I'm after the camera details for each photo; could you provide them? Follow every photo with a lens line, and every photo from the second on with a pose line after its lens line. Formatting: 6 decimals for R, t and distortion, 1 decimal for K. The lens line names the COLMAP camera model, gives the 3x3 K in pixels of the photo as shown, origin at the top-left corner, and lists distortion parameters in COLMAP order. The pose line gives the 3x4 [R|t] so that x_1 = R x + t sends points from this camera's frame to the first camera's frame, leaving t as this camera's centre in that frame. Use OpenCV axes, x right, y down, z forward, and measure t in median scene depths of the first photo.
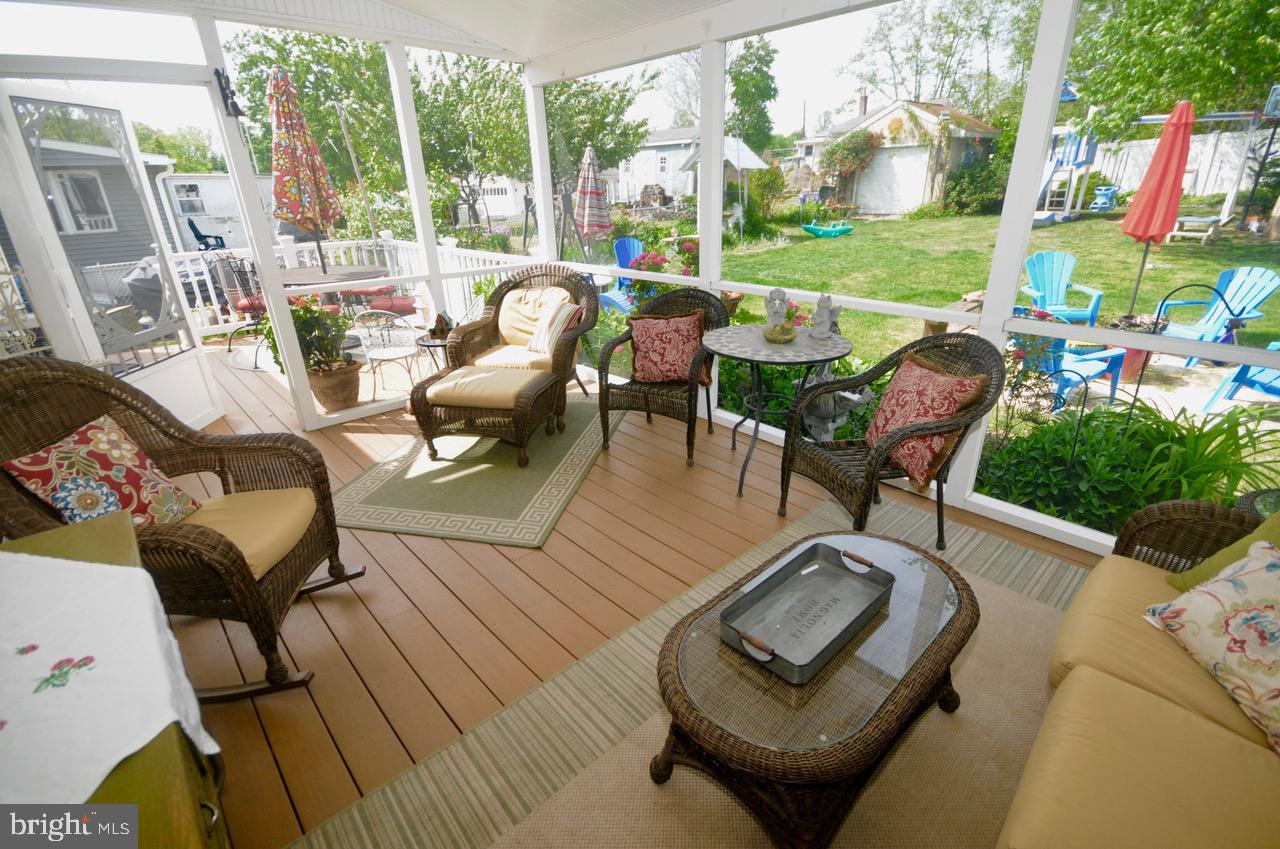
lens RADIAL K [[593.6, 0, 650.1], [0, 593.6, 438.9], [0, 0, 1]] dist [0.009294, -0.008827]
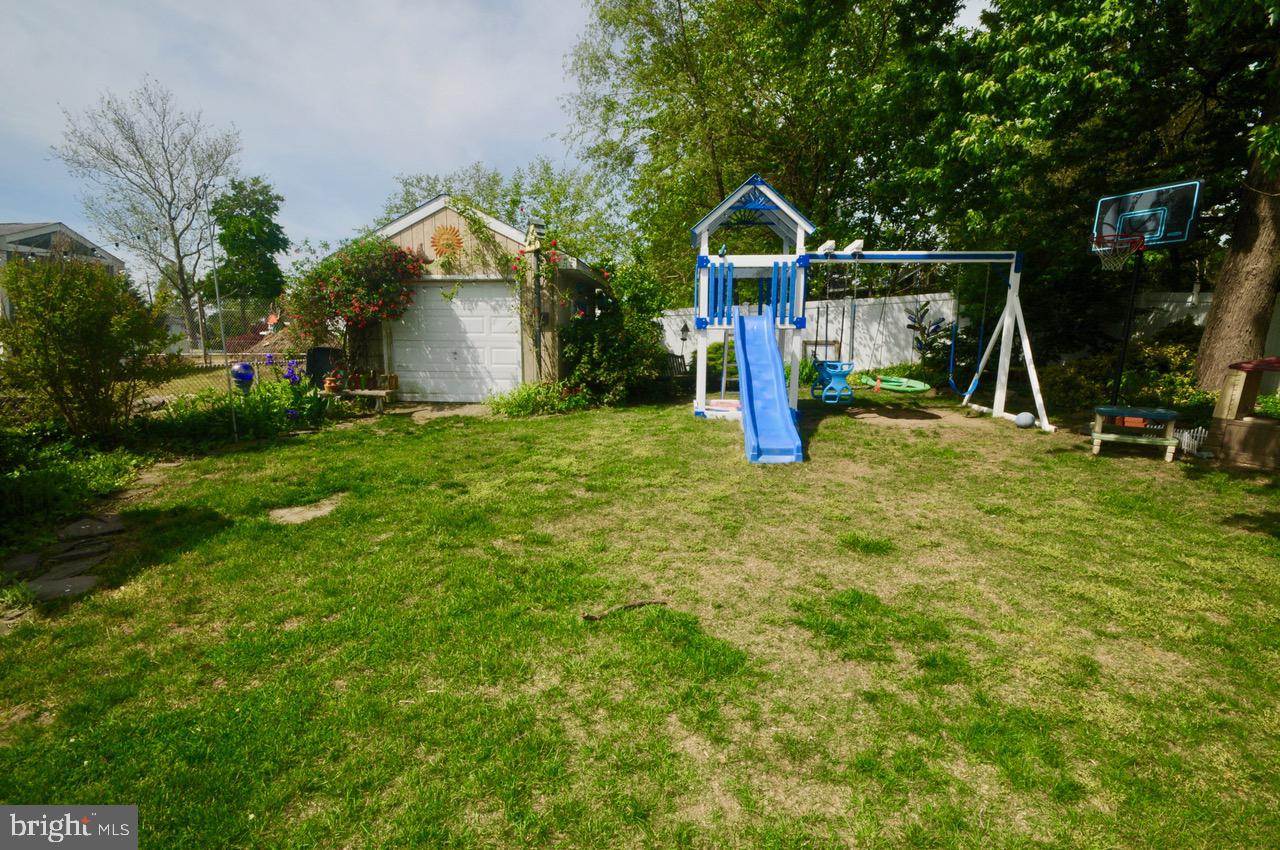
lens RADIAL K [[571.1, 0, 648.8], [0, 571.1, 438.1], [0, 0, 1]] dist [0.018350, -0.016679]
pose [[0.763938, -0.071949, 0.641266, 0.222352], [0.231081, 0.958362, -0.167760, -0.247117], [-0.602495, 0.276343, 0.748755, 0.586494]]
